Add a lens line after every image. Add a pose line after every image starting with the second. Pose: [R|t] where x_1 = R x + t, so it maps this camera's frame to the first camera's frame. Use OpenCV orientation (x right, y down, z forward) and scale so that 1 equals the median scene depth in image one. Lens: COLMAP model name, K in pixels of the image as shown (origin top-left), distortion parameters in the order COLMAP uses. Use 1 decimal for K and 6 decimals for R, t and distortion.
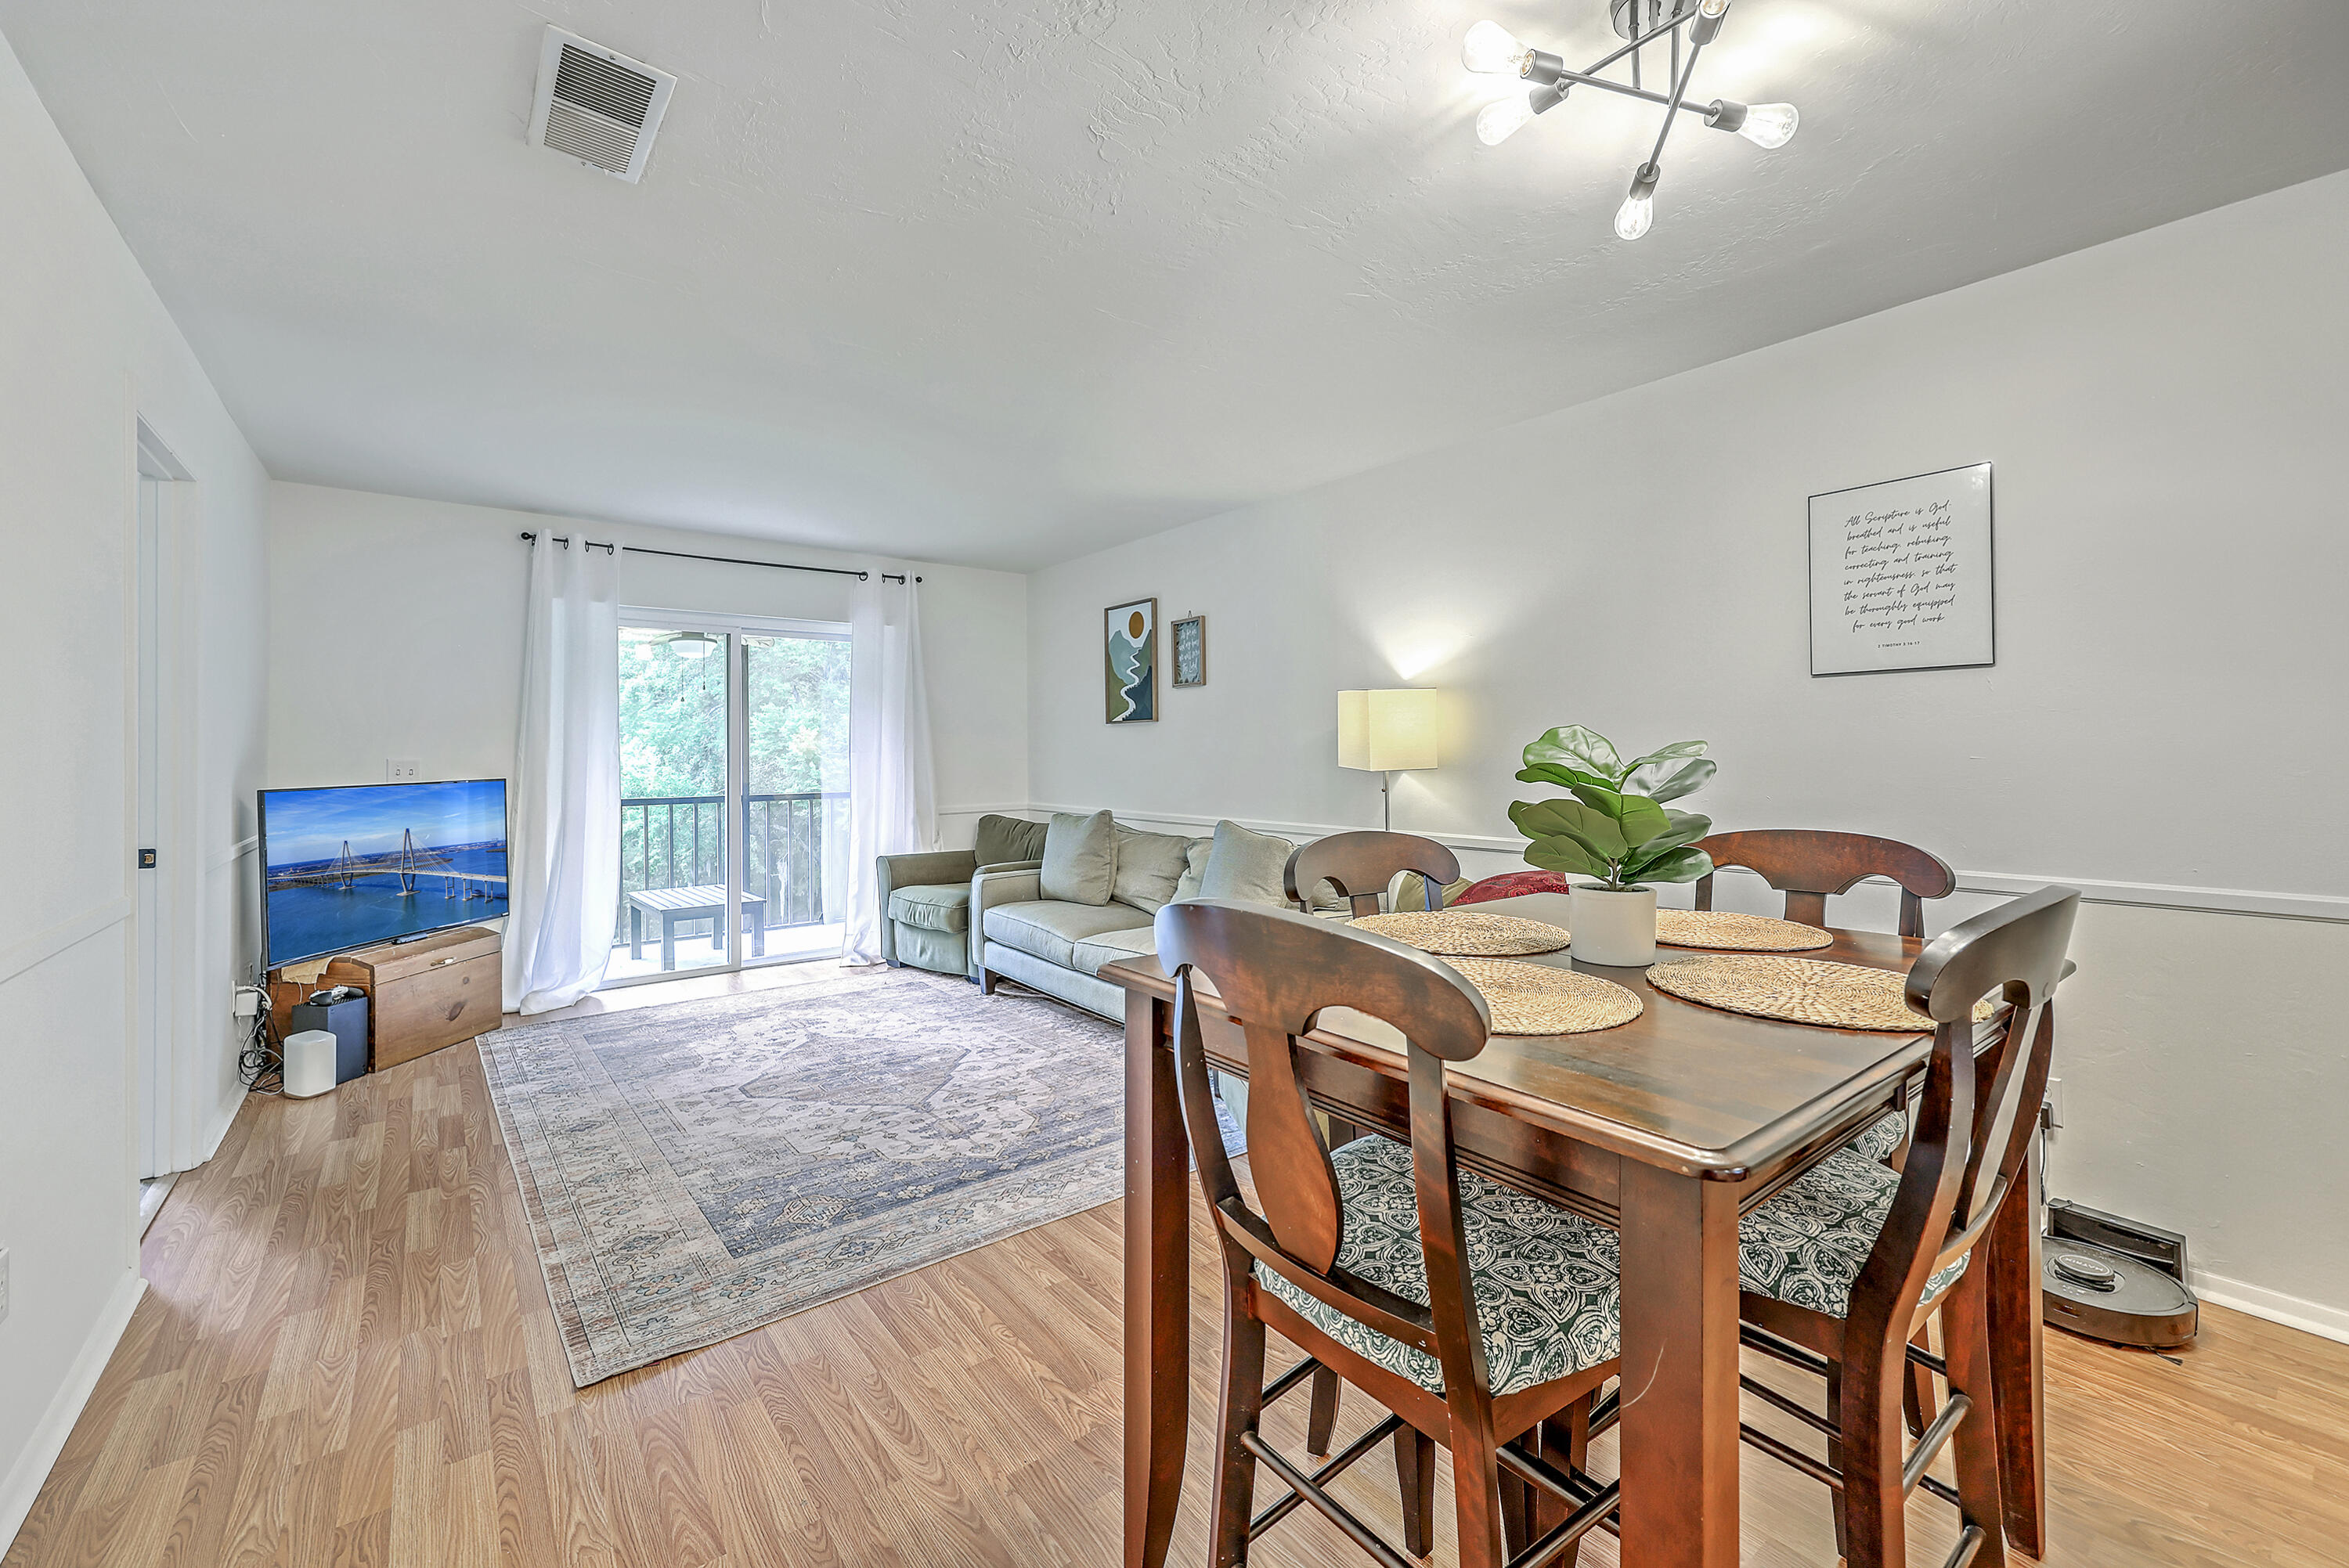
lens RADIAL K [[952.5, 0, 1187.6], [0, 952.5, 746.3], [0, 0, 1]] dist [0.001137, 0.000013]
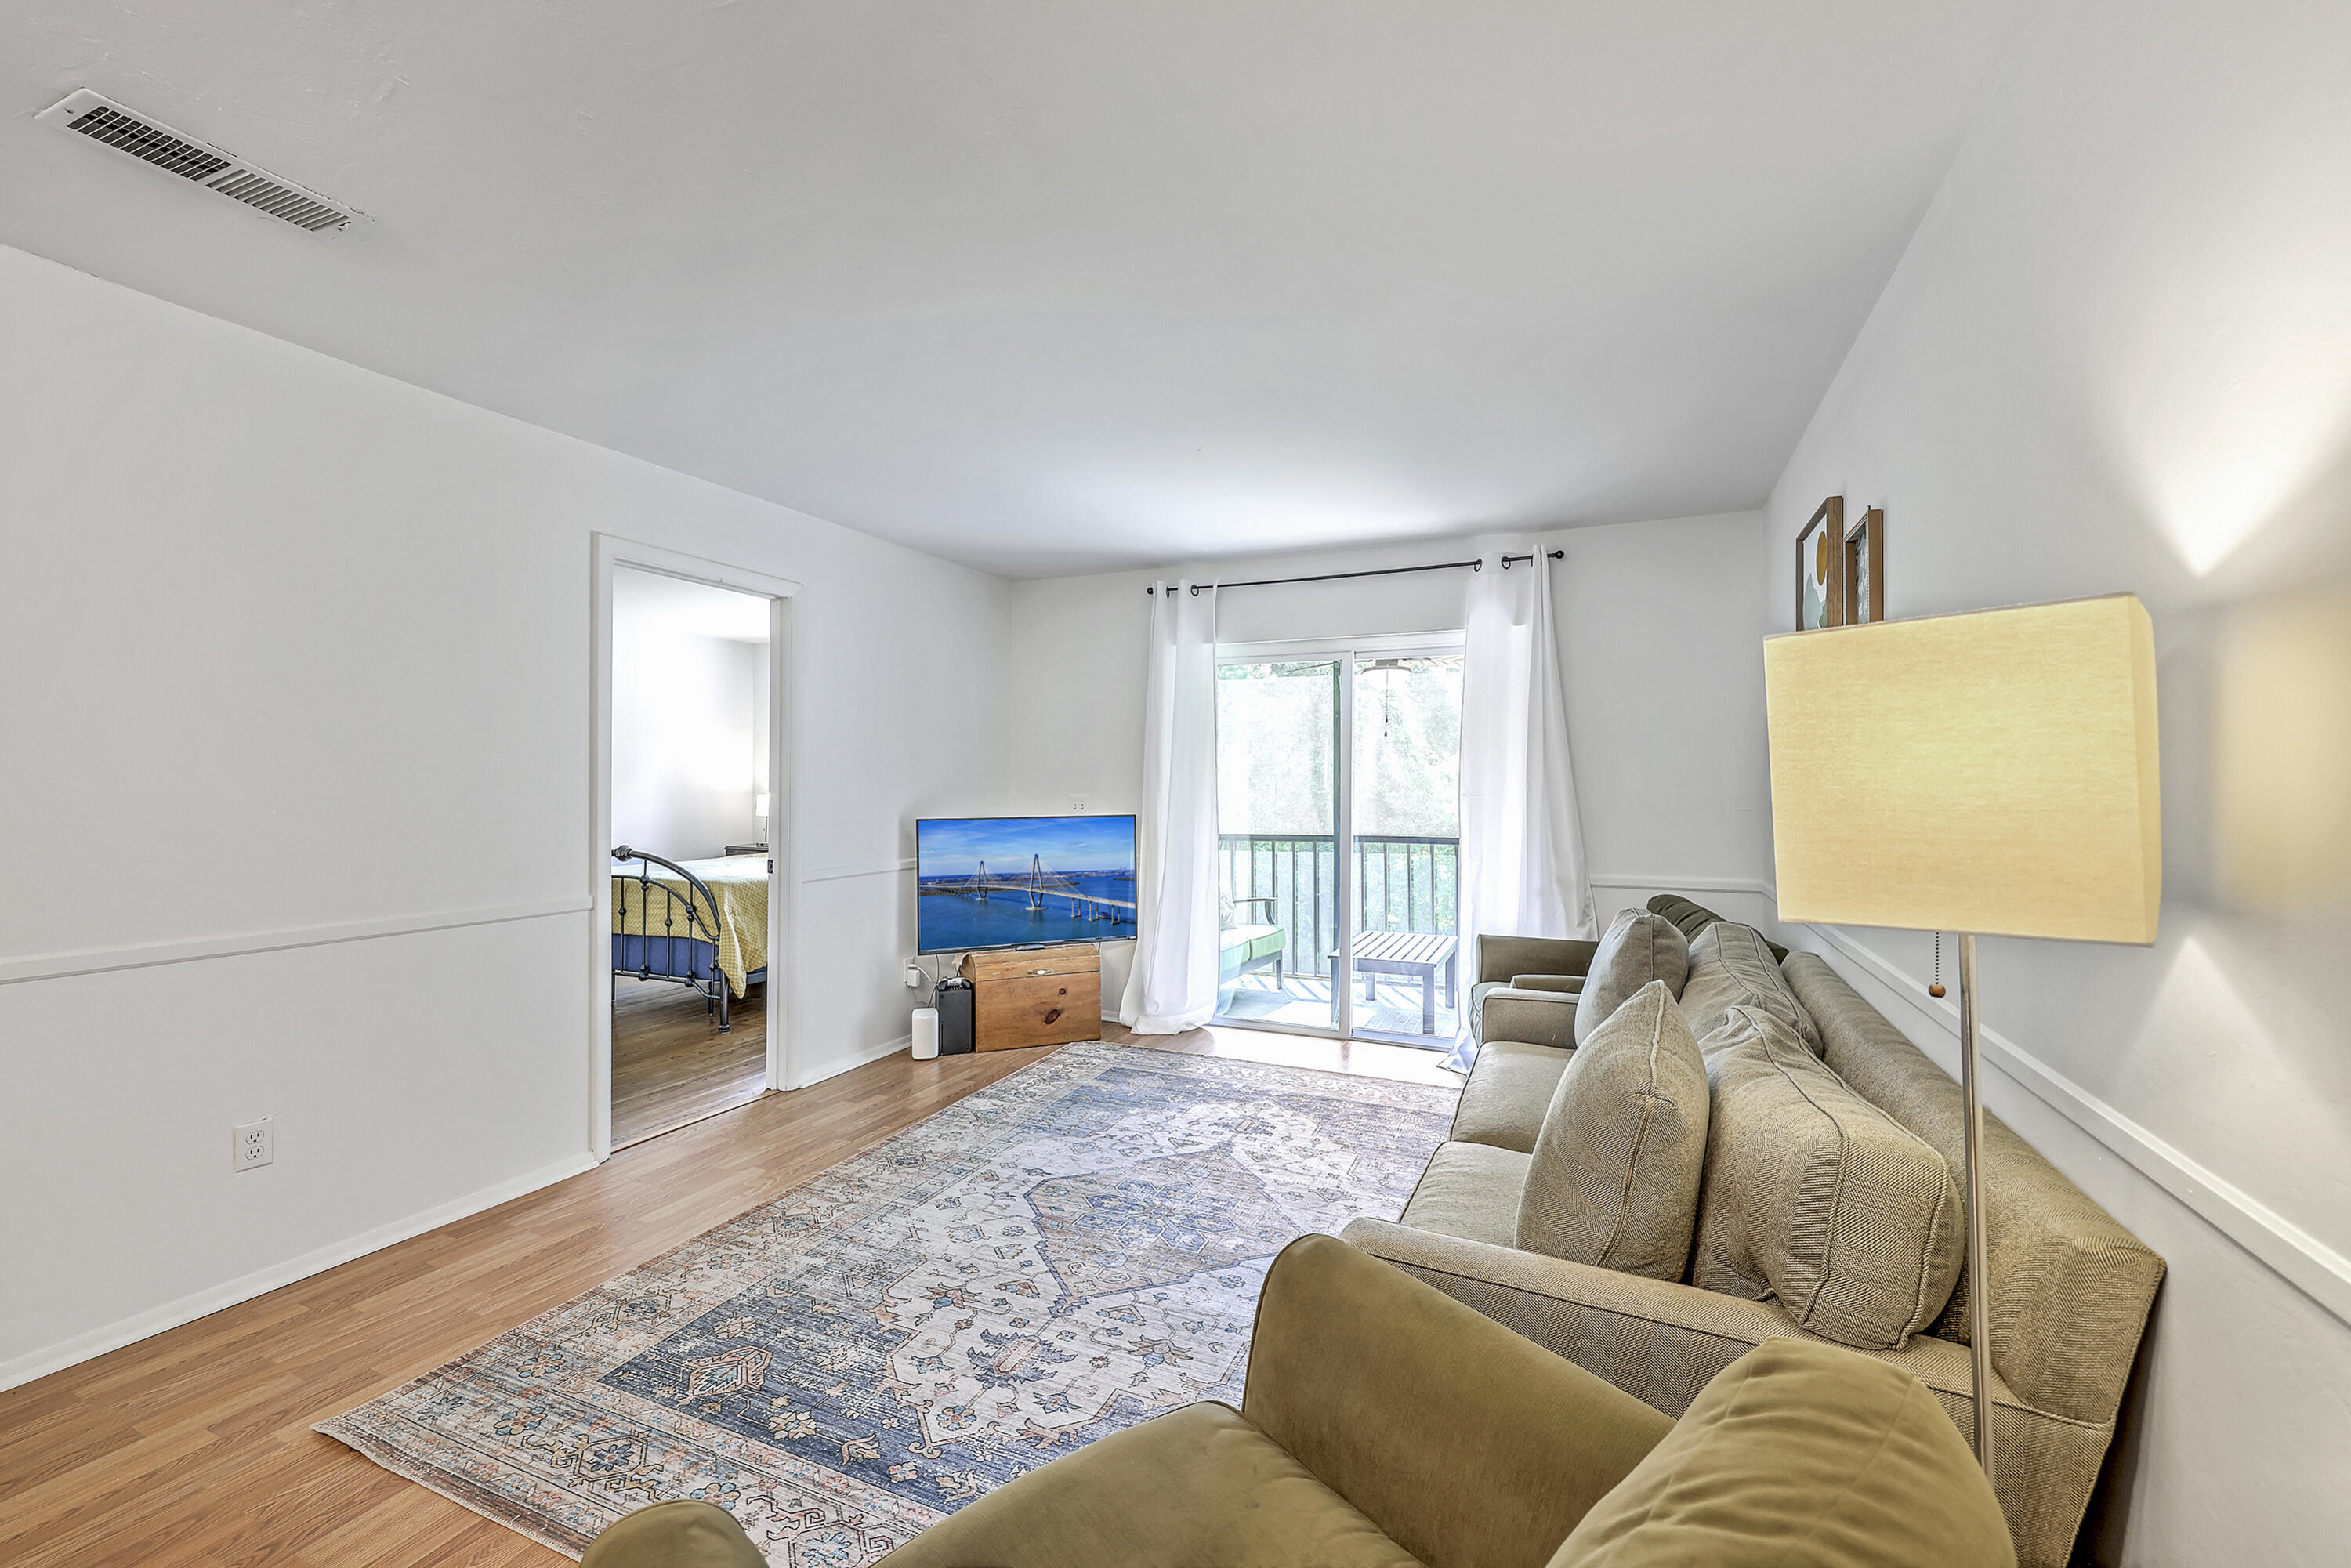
lens RADIAL K [[949.0, 0, 1176.6], [0, 949.0, 774.7], [0, 0, 1]] dist [0.002761, 0.000123]
pose [[0.460130, 0.003012, -0.887847, 0.351061], [0.000227, 0.999994, 0.003510, -0.019455], [0.887852, -0.001816, 0.460126, 0.671492]]
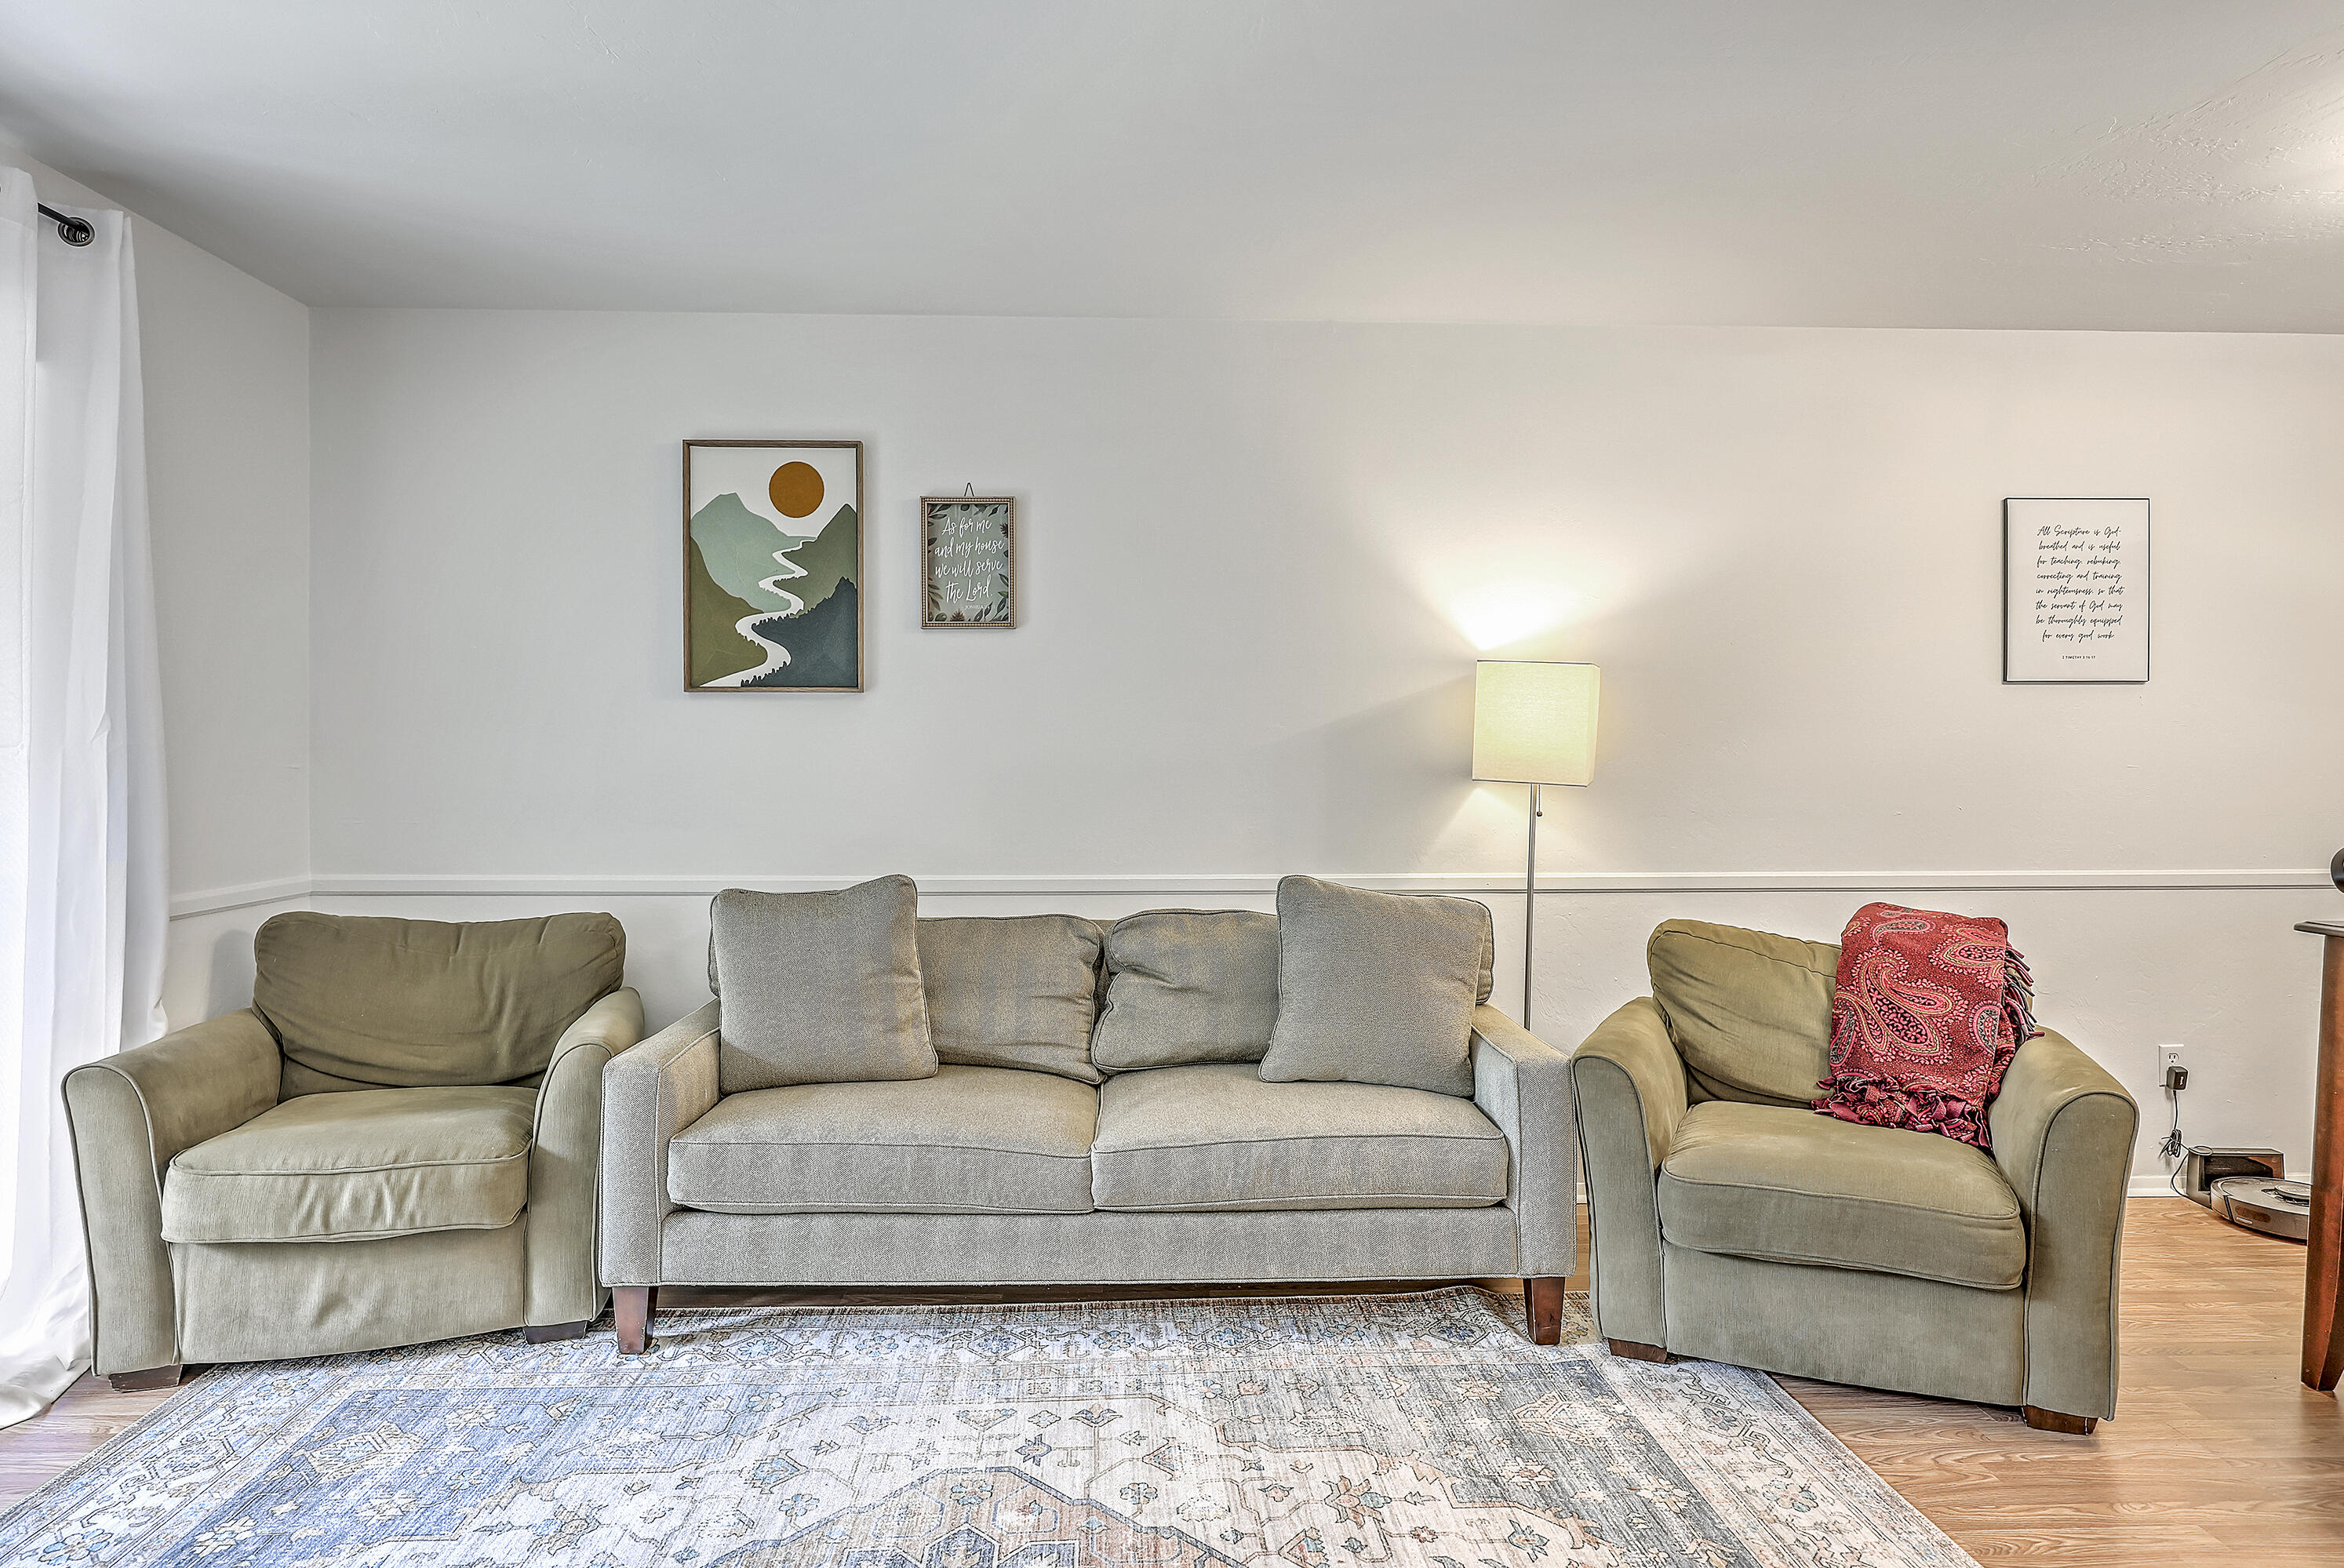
lens RADIAL K [[1351.5, 0, 1187.6], [0, 1351.5, 762.3], [0, 0, 1]] dist [-0.003171, 0.004195]
pose [[0.592843, 0.000580, 0.805318, -0.712904], [-0.010671, 0.999918, 0.007136, 0.005200], [-0.805247, -0.012824, 0.592800, 0.637541]]
